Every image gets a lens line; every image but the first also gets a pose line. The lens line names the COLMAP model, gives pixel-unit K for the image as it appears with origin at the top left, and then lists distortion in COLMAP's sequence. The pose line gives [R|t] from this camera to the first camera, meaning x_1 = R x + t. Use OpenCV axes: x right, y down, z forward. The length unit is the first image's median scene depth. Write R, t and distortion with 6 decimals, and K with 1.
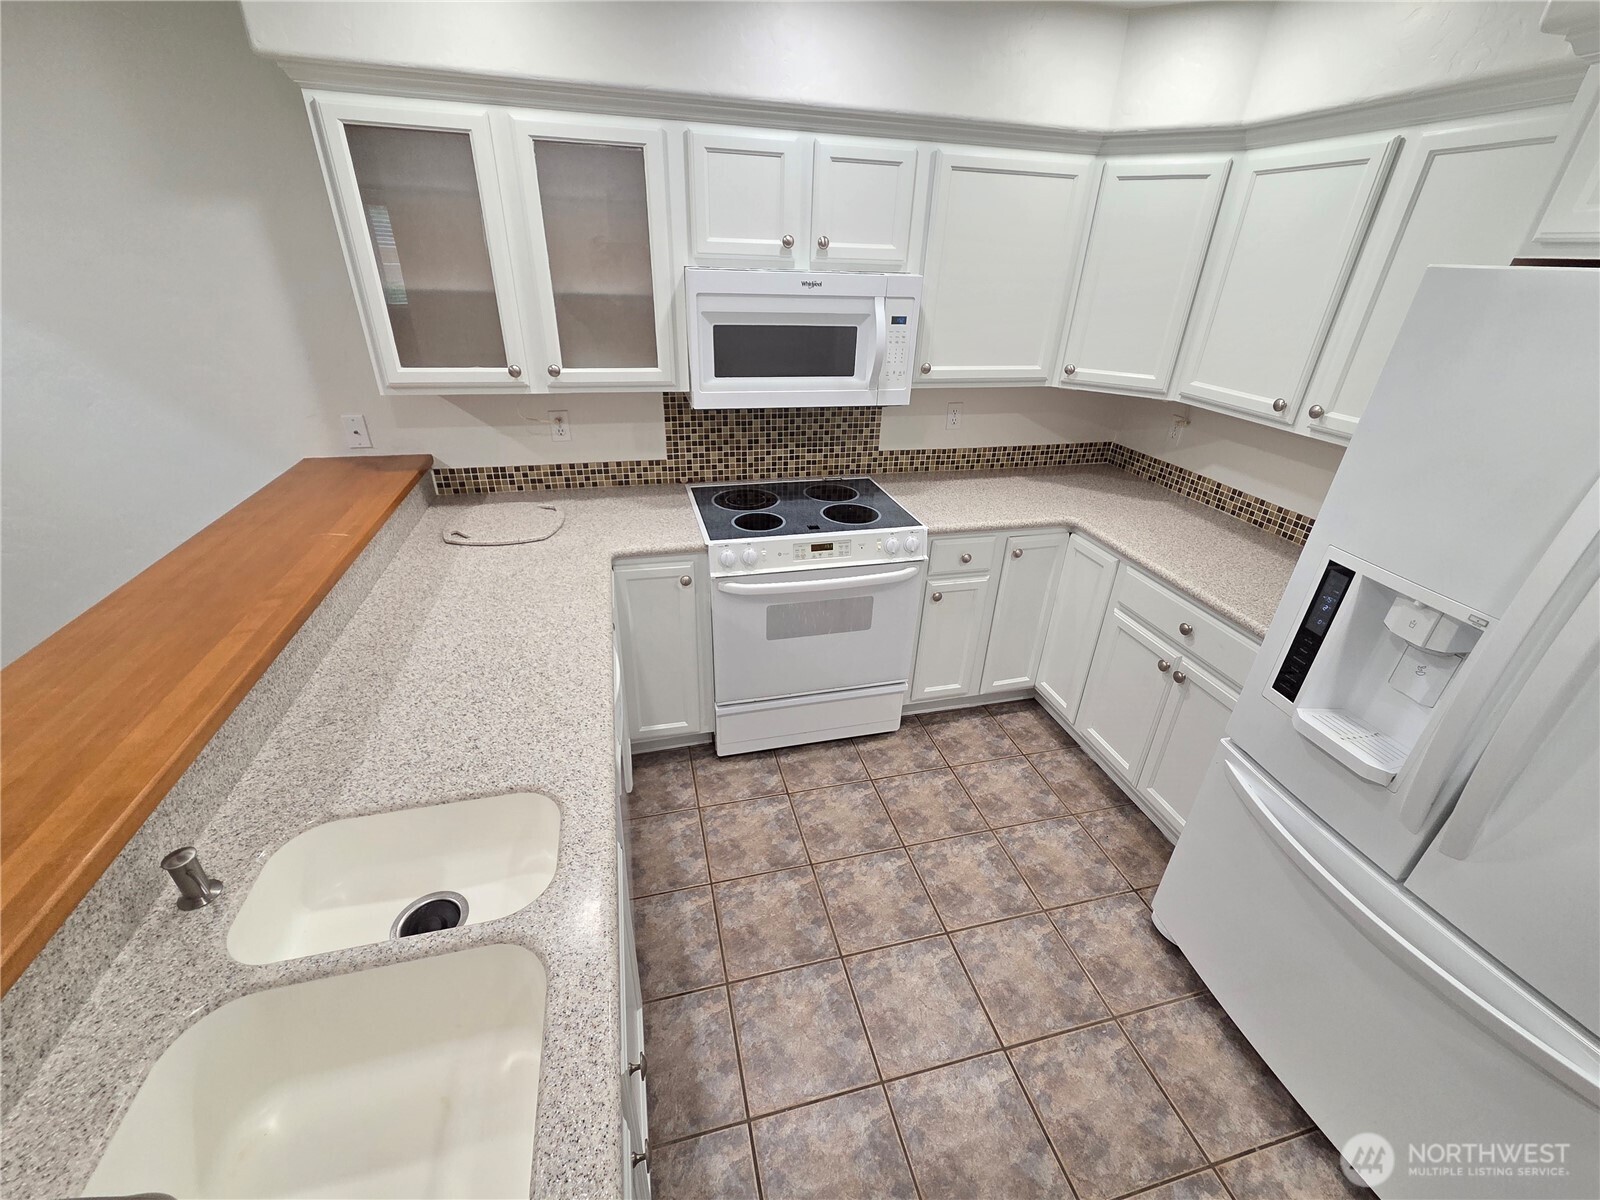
lens RADIAL K [[654.5, 0, 803.3], [0, 654.5, 595.7], [0, 0, 1]] dist [0.003328, -0.001437]
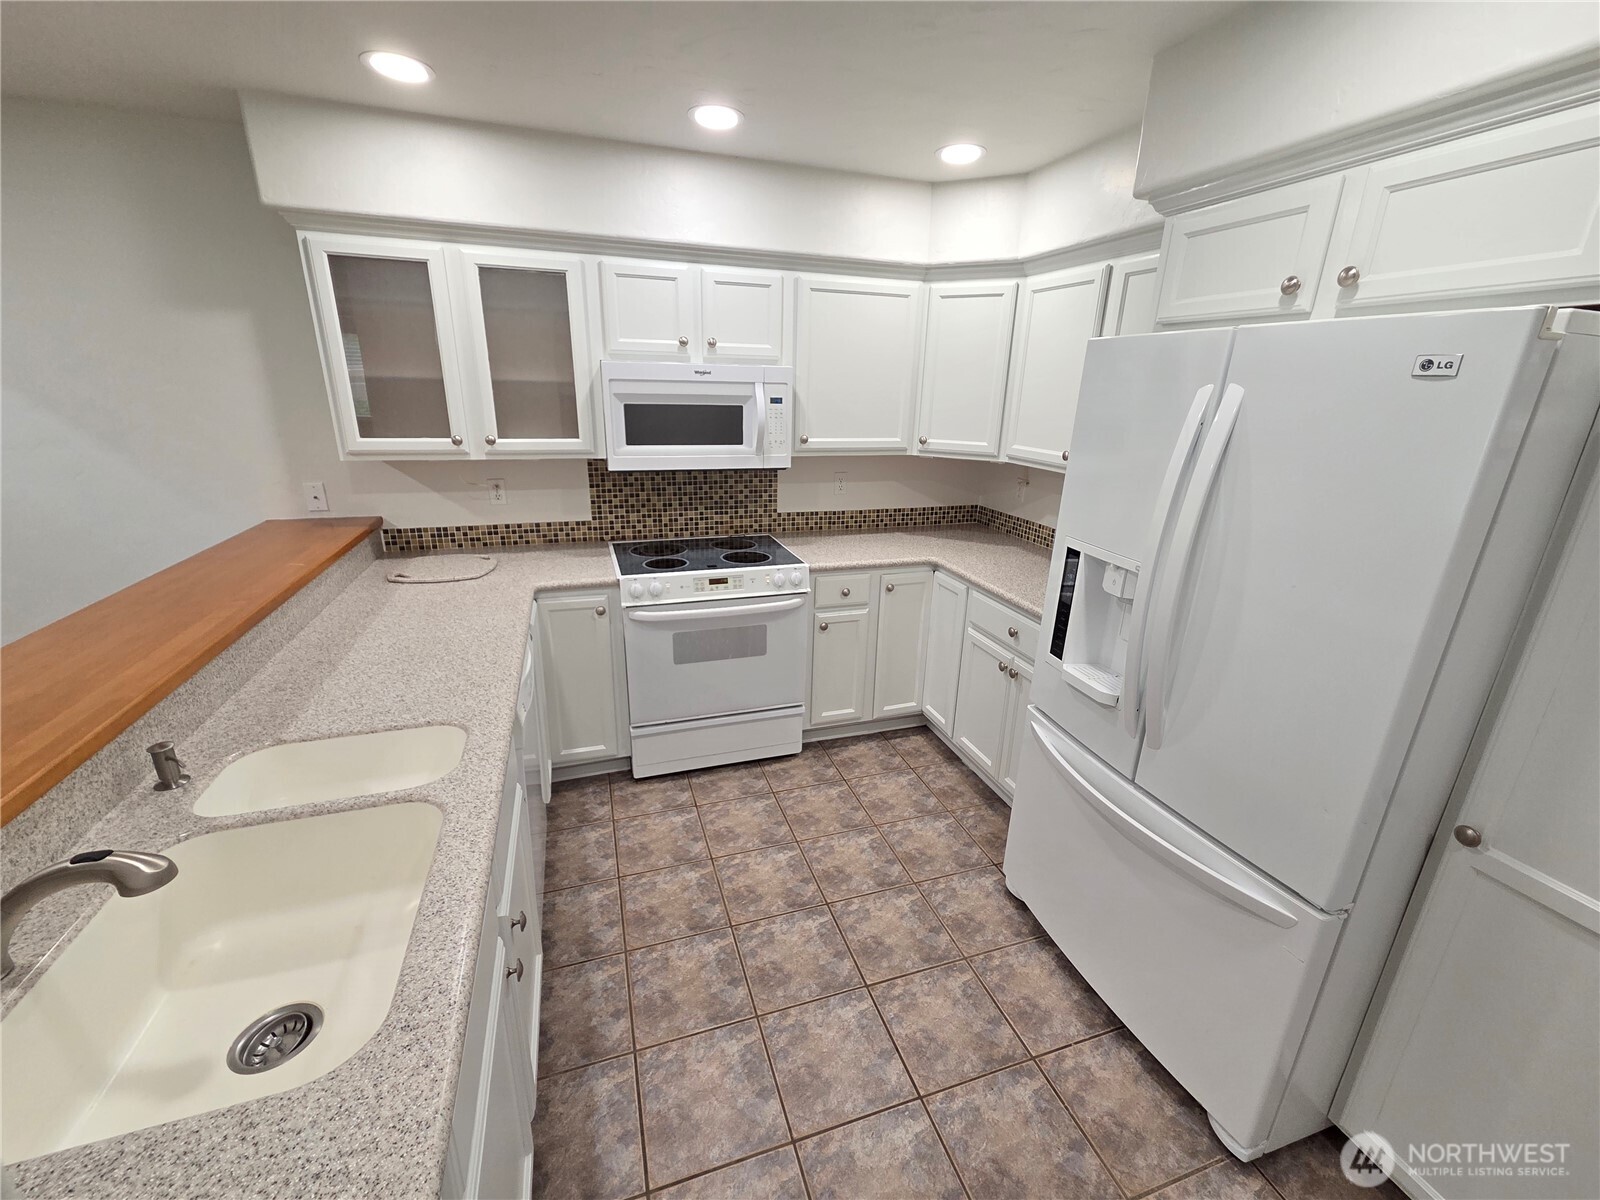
lens RADIAL K [[654.5, 0, 803.6], [0, 654.5, 597.0], [0, 0, 1]] dist [0.003328, -0.001437]
pose [[0.997678, -0.028879, 0.061688, 0.116828], [0.038403, 0.986490, -0.159260, 0.160362], [-0.056255, 0.161259, 0.985308, -0.186049]]
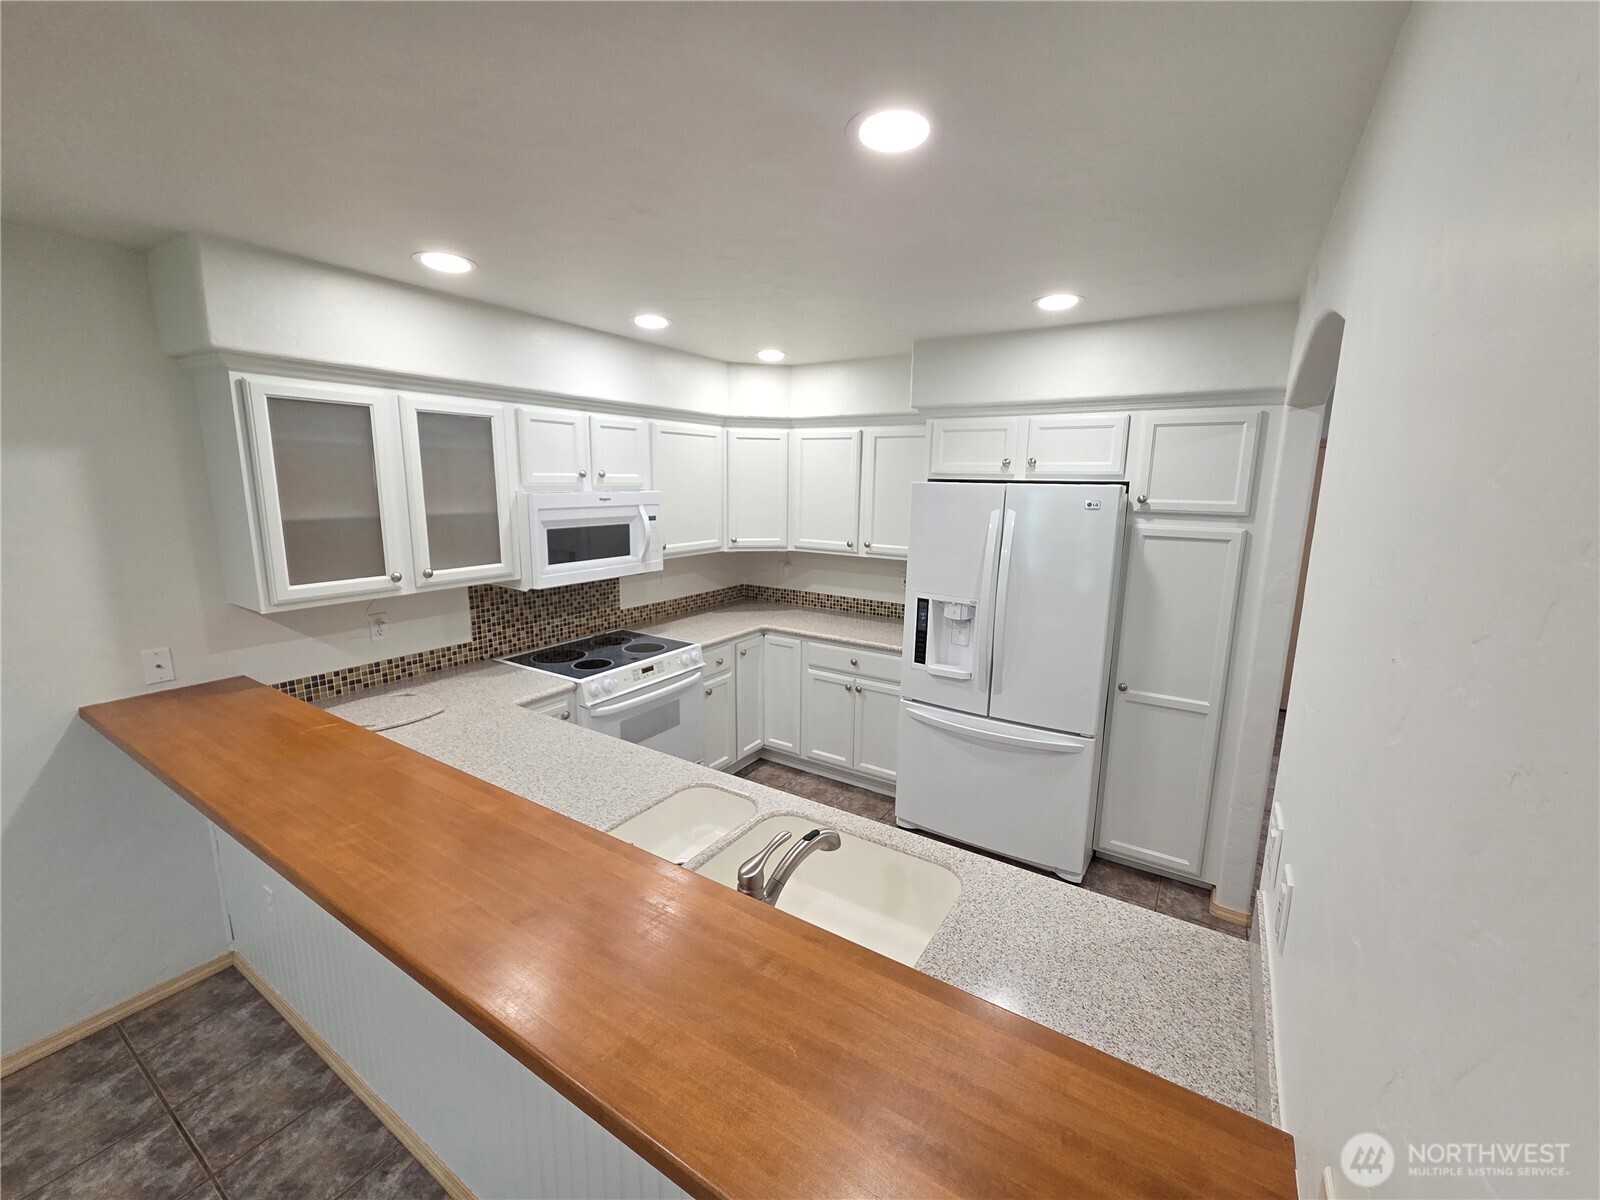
lens RADIAL K [[654.5, 0, 800.0], [0, 654.5, 599.2], [0, 0, 1]] dist [0.003328, -0.001437]
pose [[0.734105, -0.146645, 0.663013, -0.690045], [0.322141, 0.934743, -0.149937, 0.108761], [-0.597759, 0.323652, 0.733439, -0.297774]]
